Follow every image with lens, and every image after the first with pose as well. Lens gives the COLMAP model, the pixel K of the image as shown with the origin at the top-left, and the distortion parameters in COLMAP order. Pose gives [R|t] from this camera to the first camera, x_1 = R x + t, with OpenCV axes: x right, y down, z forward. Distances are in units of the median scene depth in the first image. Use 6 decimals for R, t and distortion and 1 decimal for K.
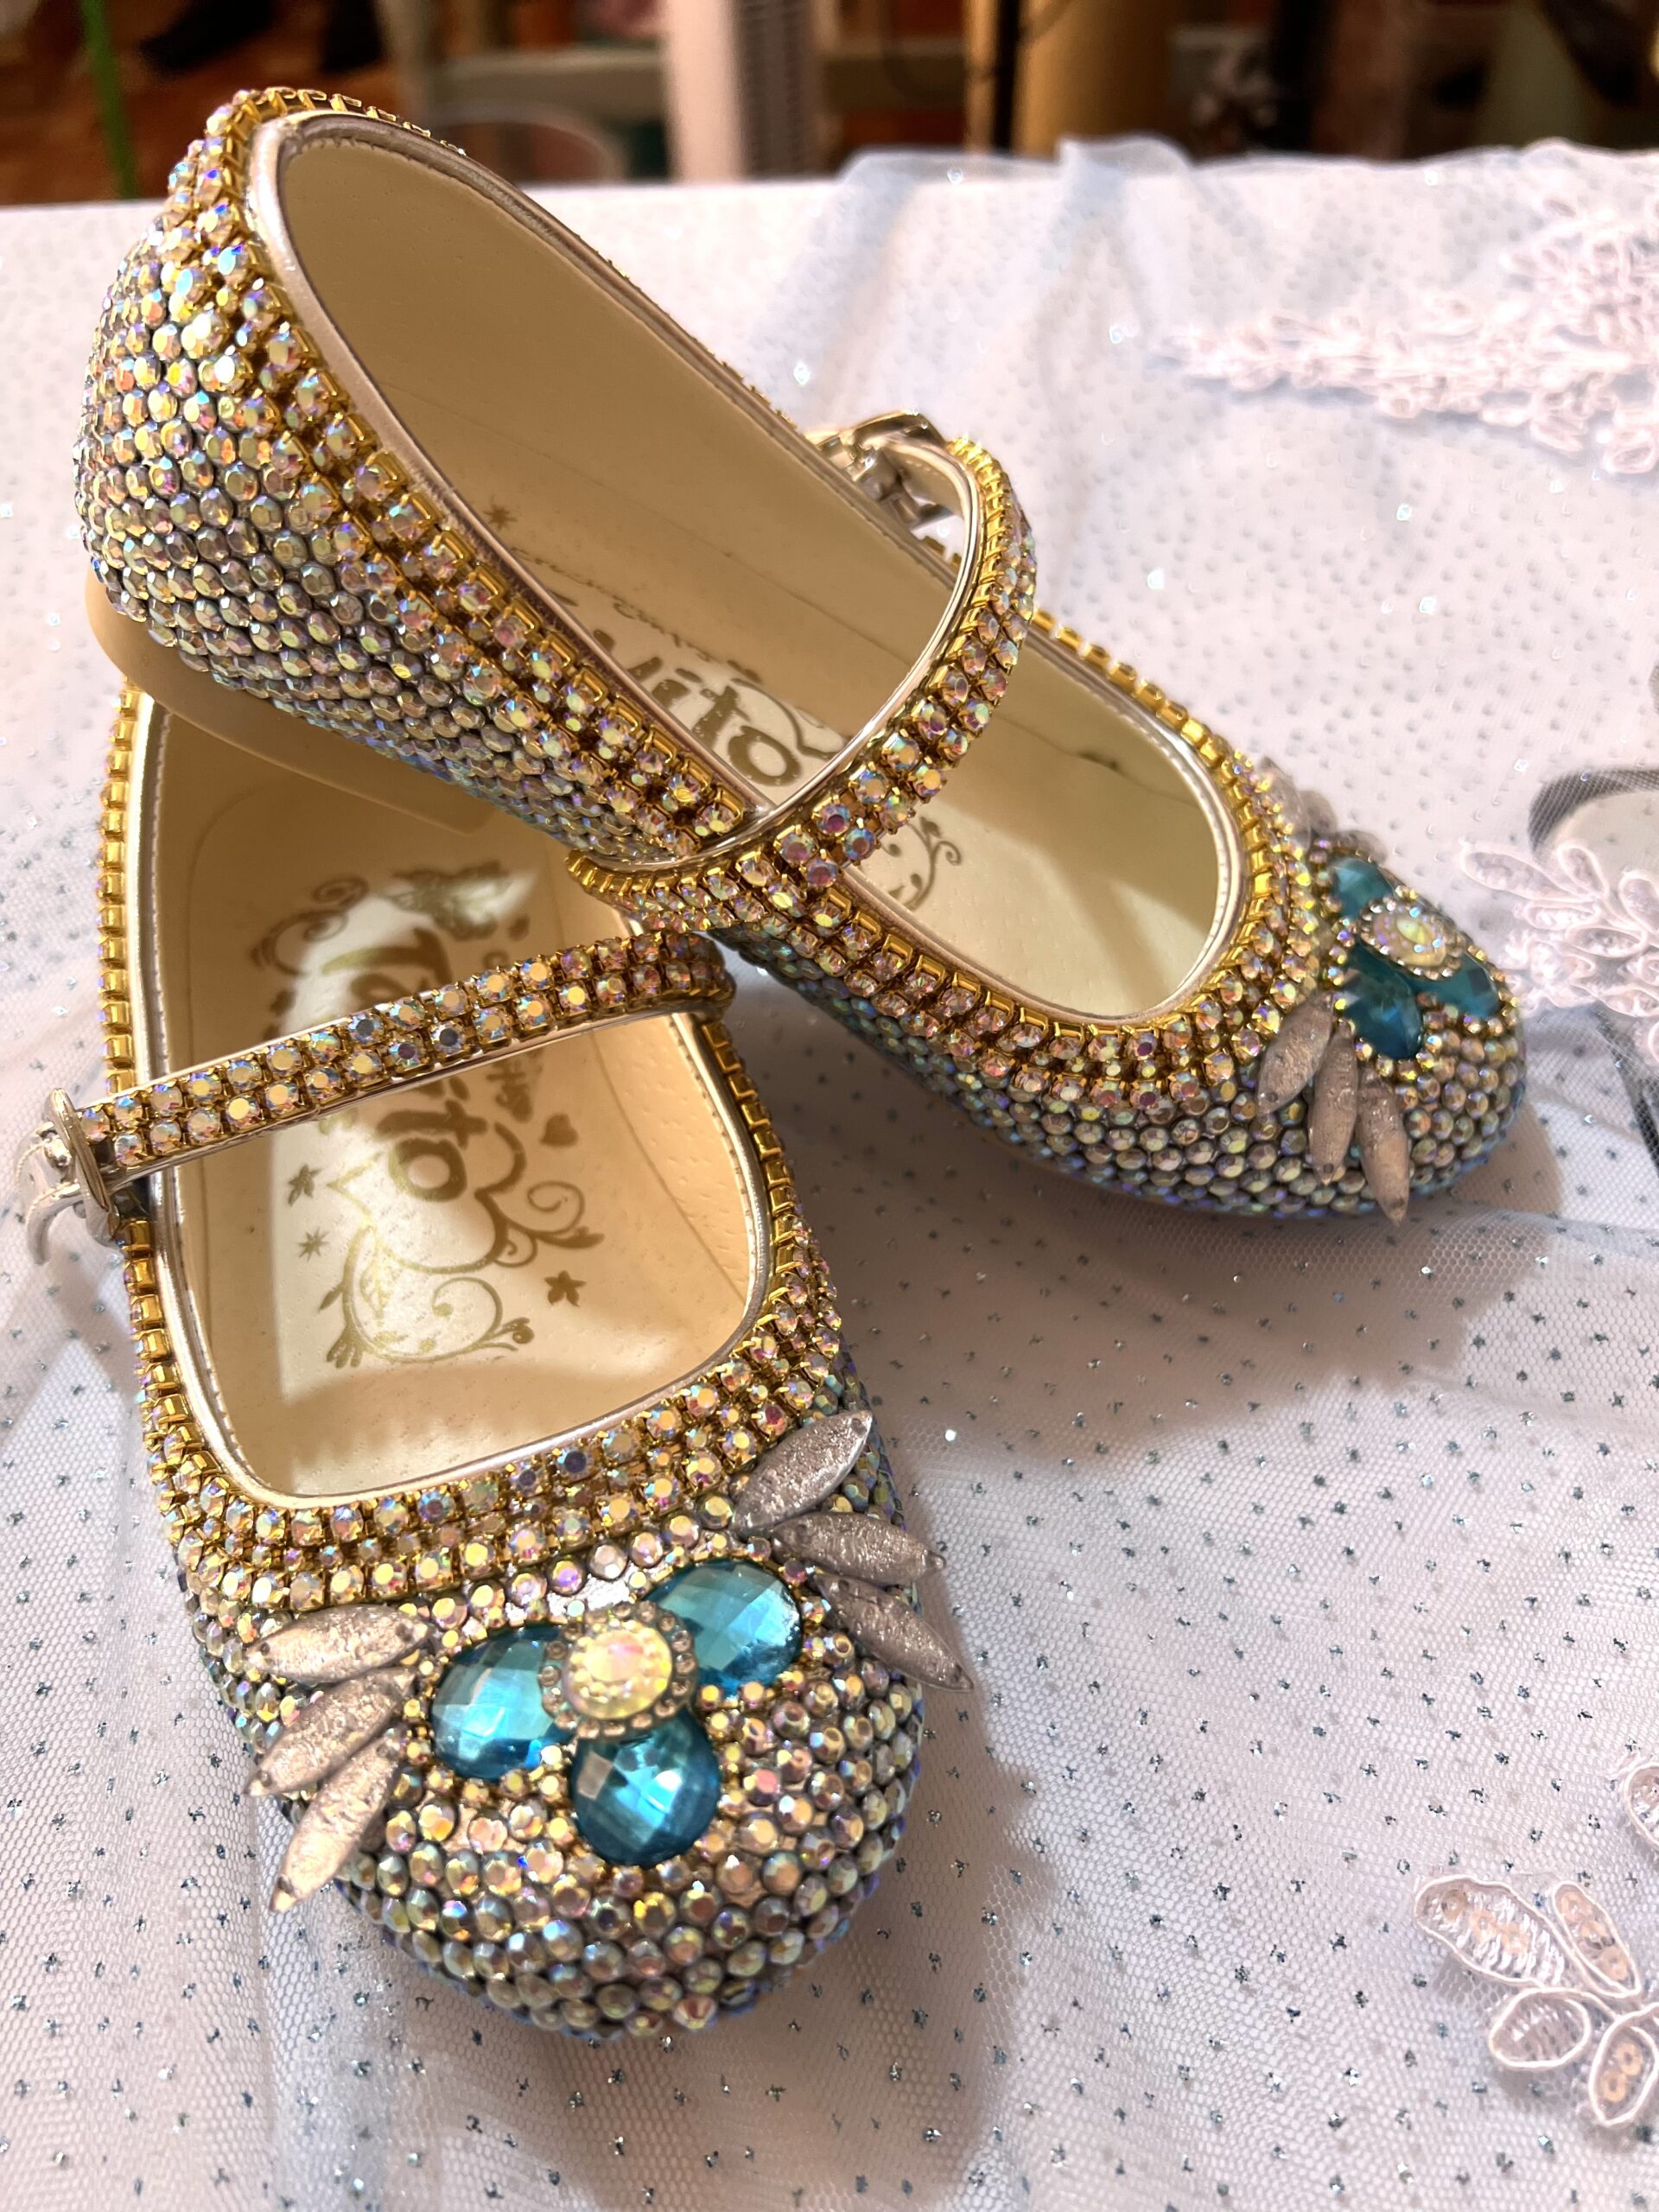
lens RADIAL K [[1647.5, 0, 784.9], [0, 1647.5, 1162.0], [0, 0, 1]] dist [-0.002791, -0.011463]
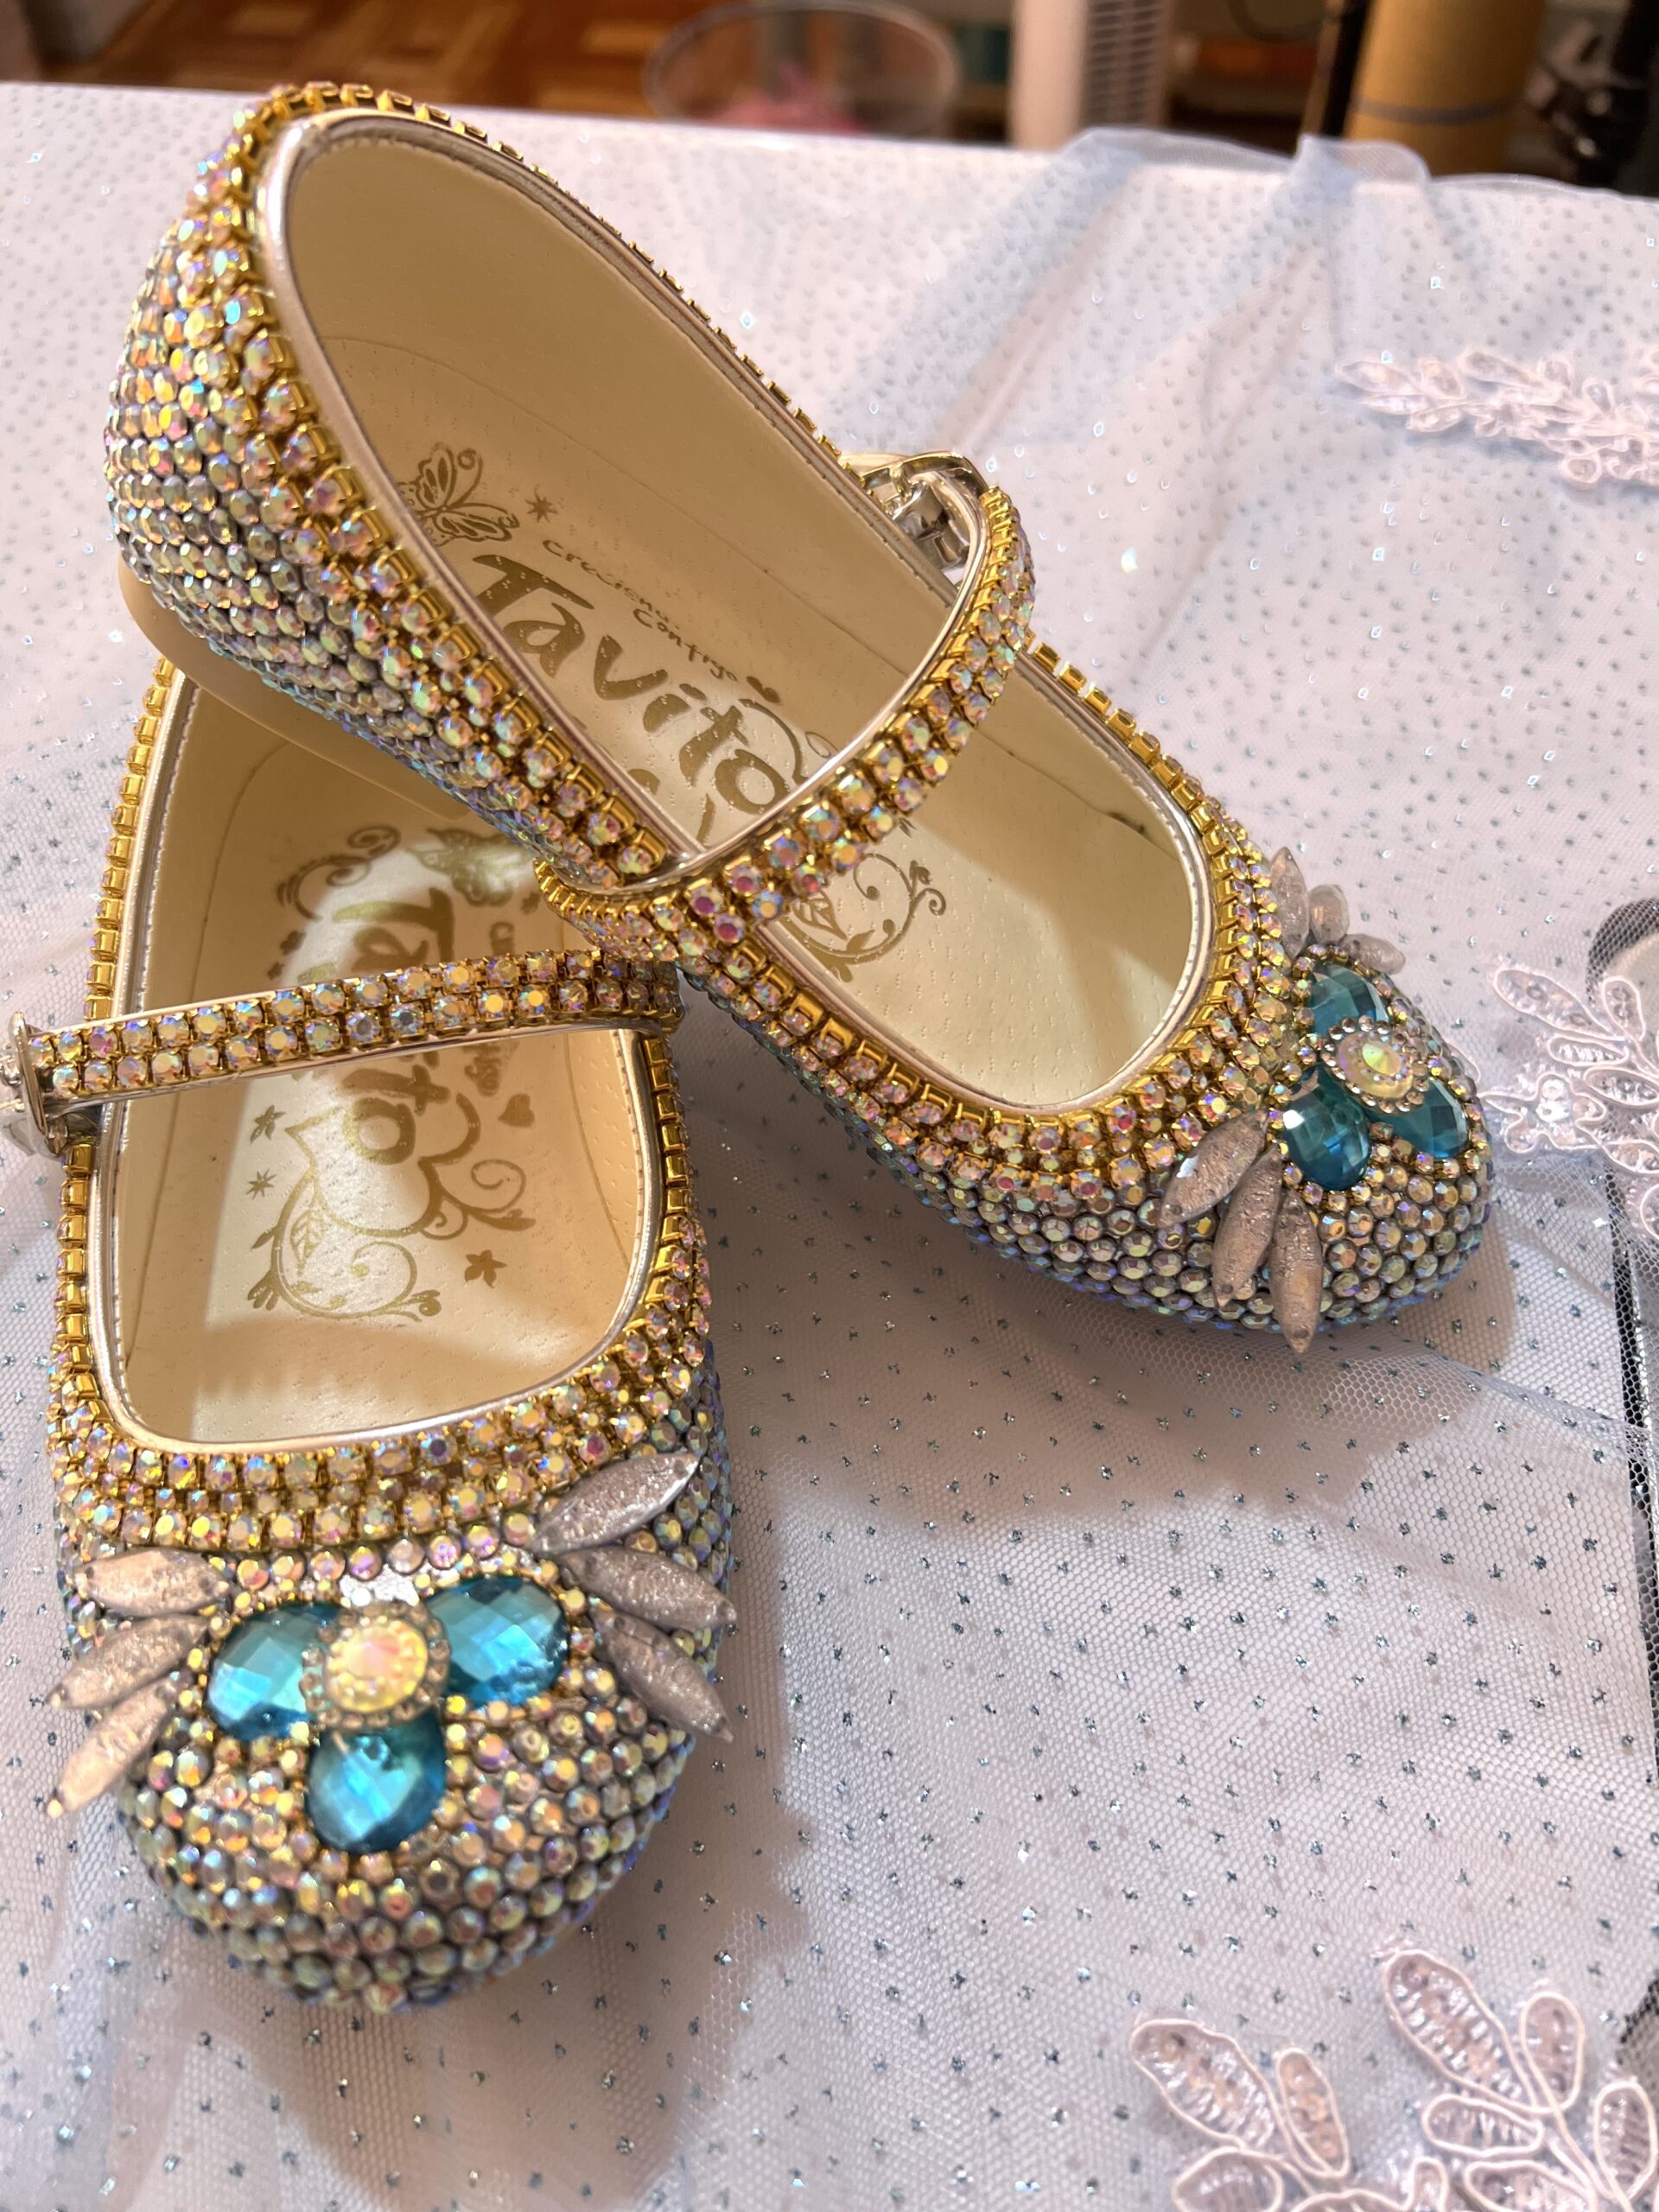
lens RADIAL K [[1647.5, 0, 830.1], [0, 1647.5, 1145.1], [0, 0, 1]] dist [-0.002791, -0.011463]
pose [[0.980370, 0.166929, -0.104930, 0.183192], [-0.161902, 0.985285, 0.054781, -0.095045], [0.112530, -0.036717, 0.992970, -0.000224]]
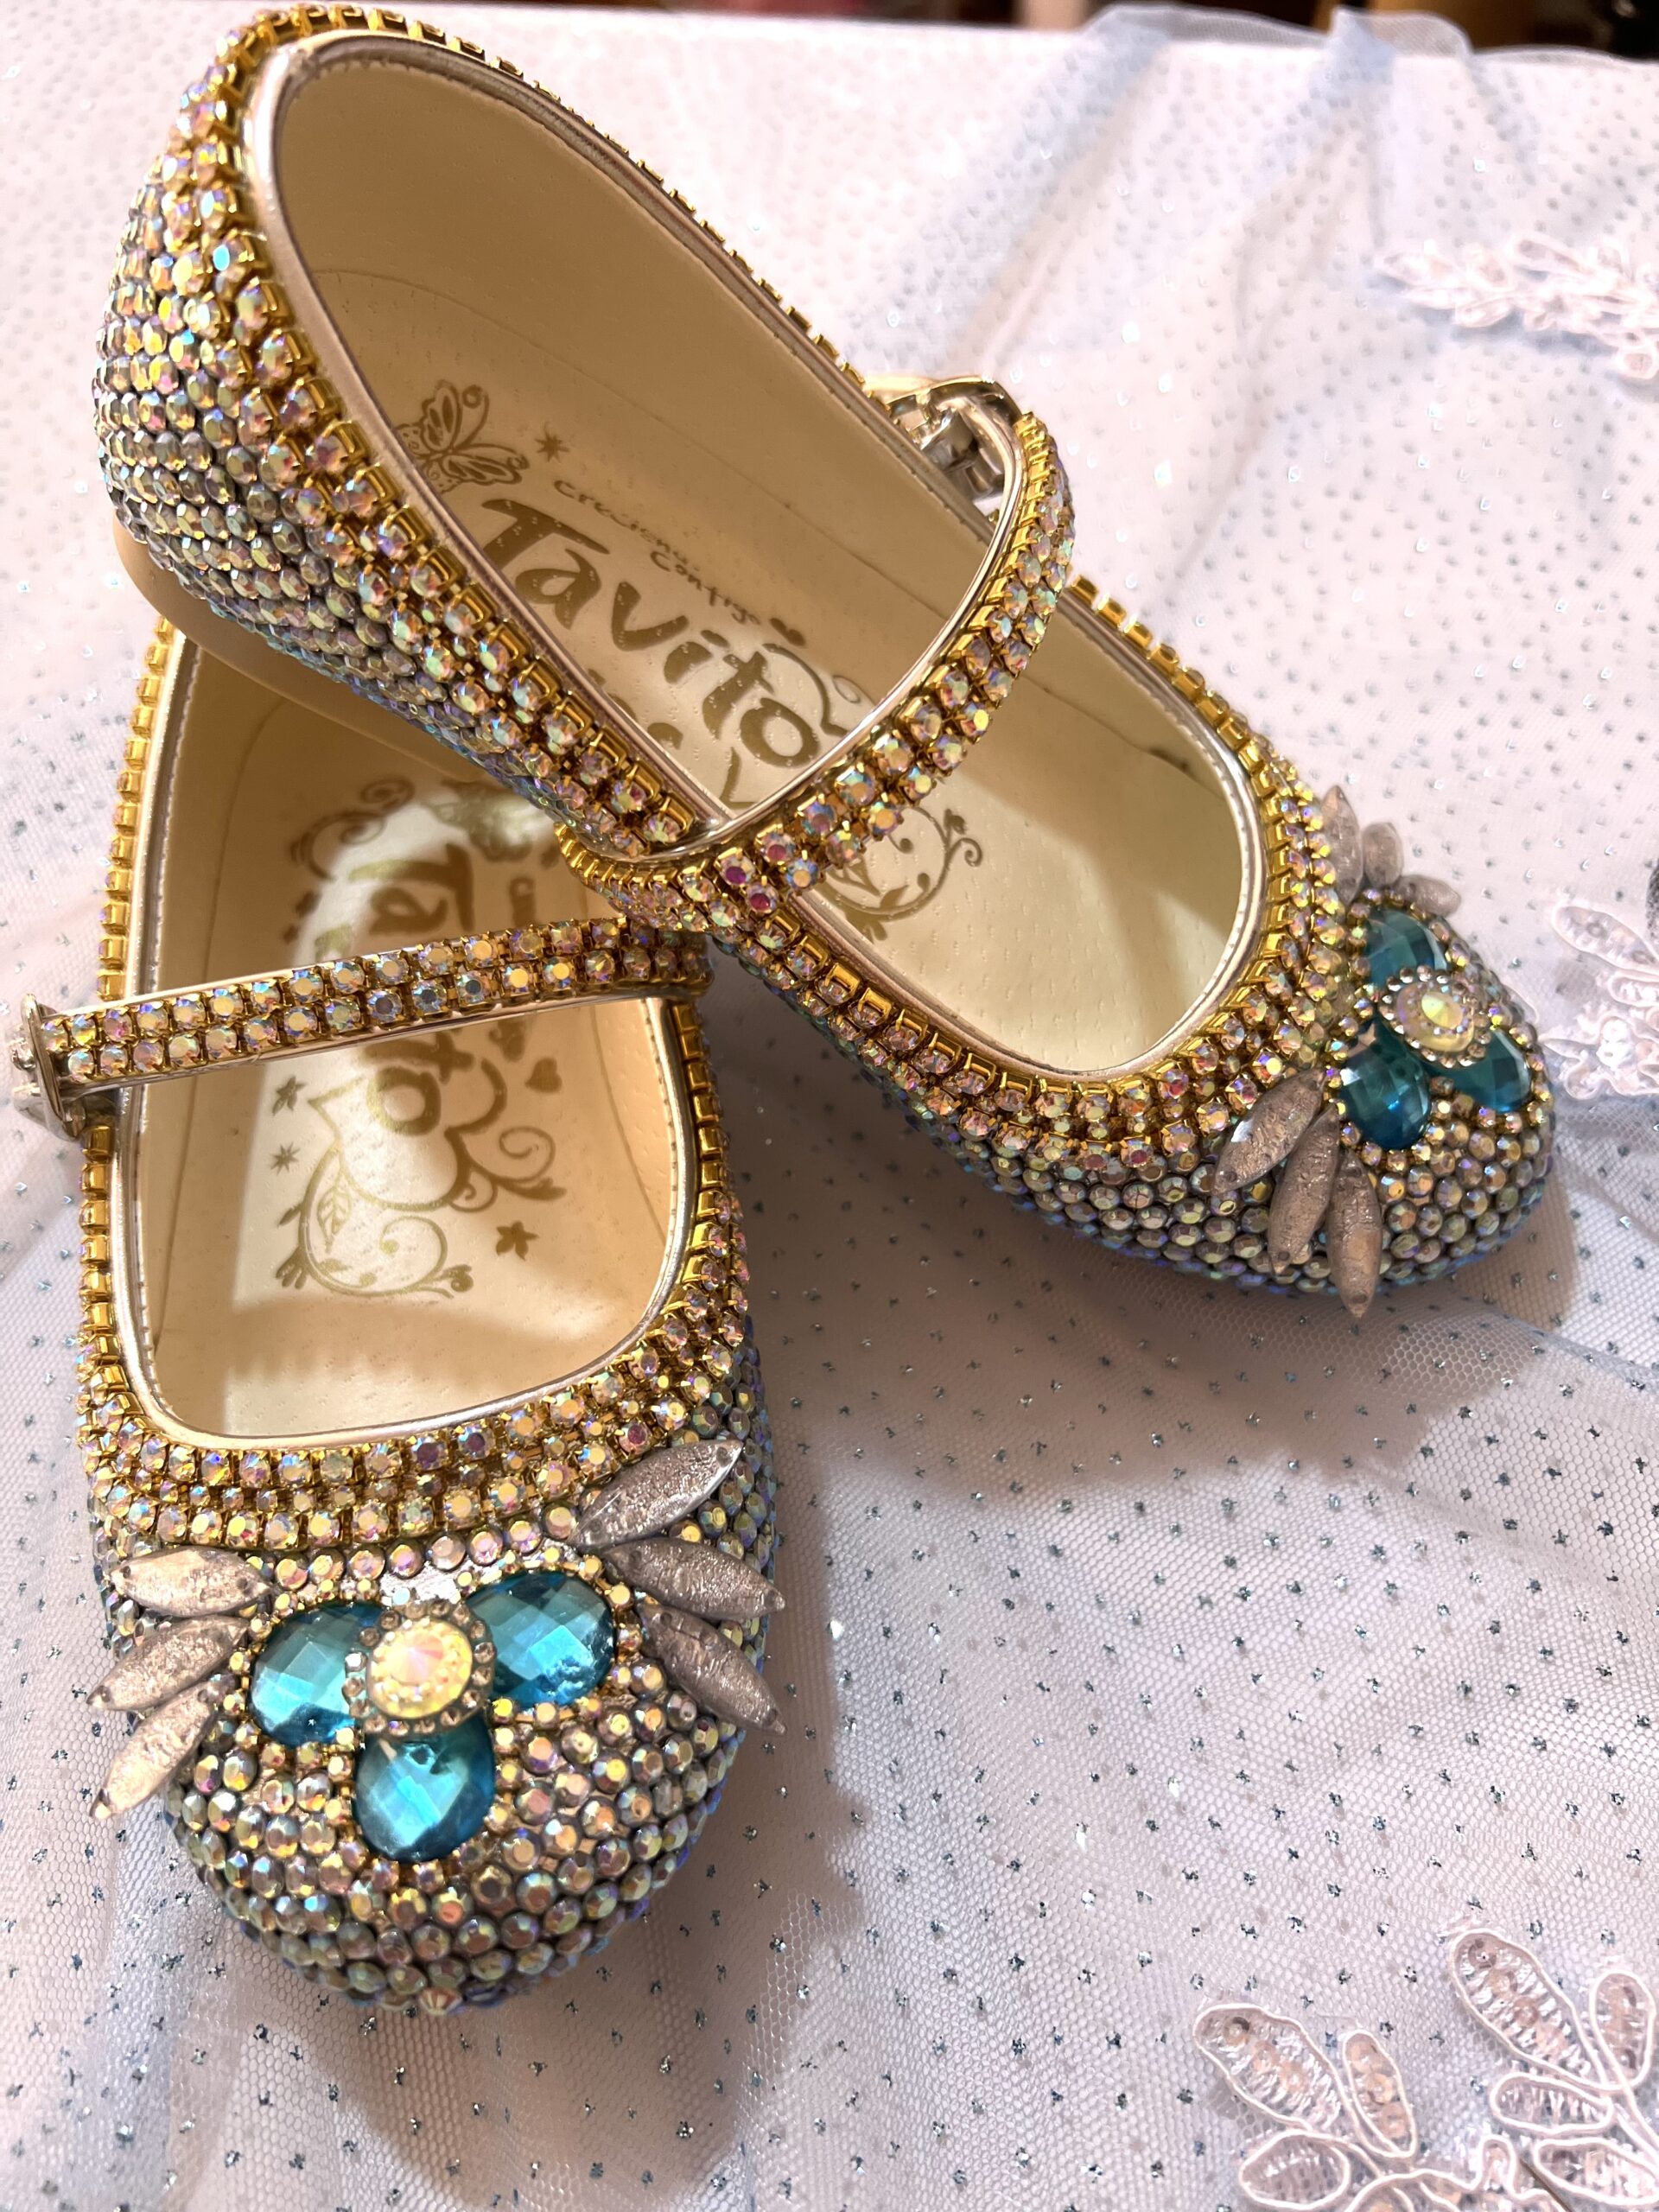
lens RADIAL K [[1647.5, 0, 821.8], [0, 1647.5, 1129.7], [0, 0, 1]] dist [-0.002791, -0.011463]
pose [[0.981915, 0.152775, -0.111811, 0.160993], [-0.140936, 0.984209, 0.107099, -0.130223], [0.126408, -0.089404, 0.987941, 0.032886]]
